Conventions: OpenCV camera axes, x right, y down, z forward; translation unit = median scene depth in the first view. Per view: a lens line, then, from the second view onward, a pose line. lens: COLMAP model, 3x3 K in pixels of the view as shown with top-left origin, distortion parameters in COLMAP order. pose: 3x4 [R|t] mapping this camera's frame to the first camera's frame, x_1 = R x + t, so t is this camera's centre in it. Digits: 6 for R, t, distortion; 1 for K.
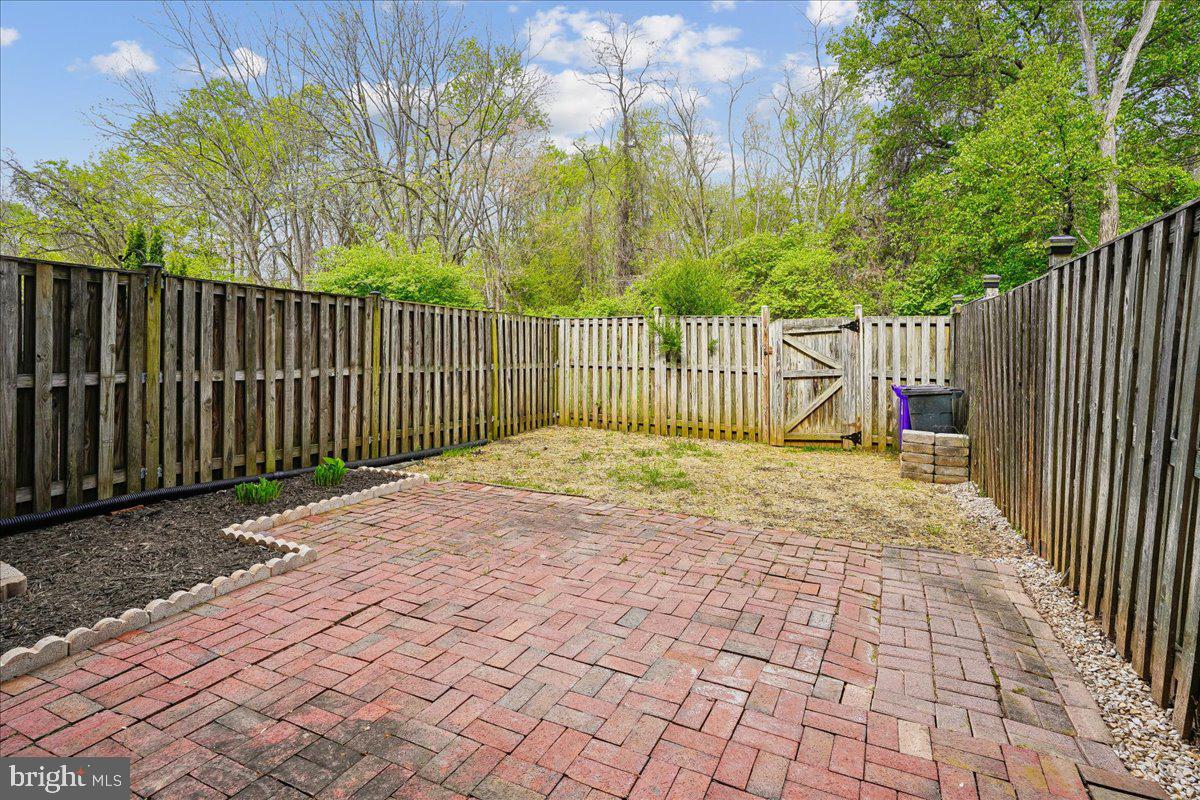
lens RADIAL K [[582.4, 0, 613.5], [0, 582.4, 354.1], [0, 0, 1]] dist [0.009676, 0.001069]
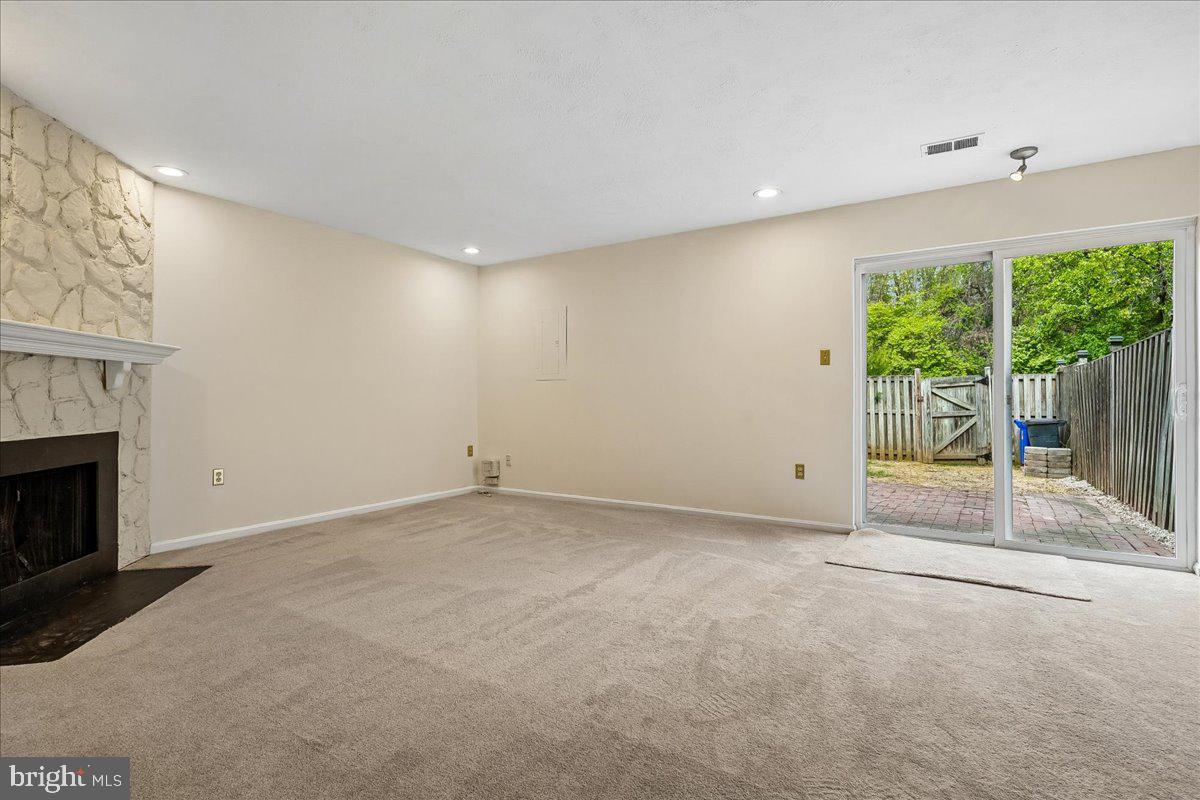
lens RADIAL K [[582.4, 0, 600.7], [0, 582.4, 401.0], [0, 0, 1]] dist [0.009676, 0.001069]
pose [[0.990852, -0.013301, -0.134298, -0.343694], [0.010635, 0.999732, -0.020553, 0.021244], [0.134535, 0.018937, 0.990728, -0.585100]]
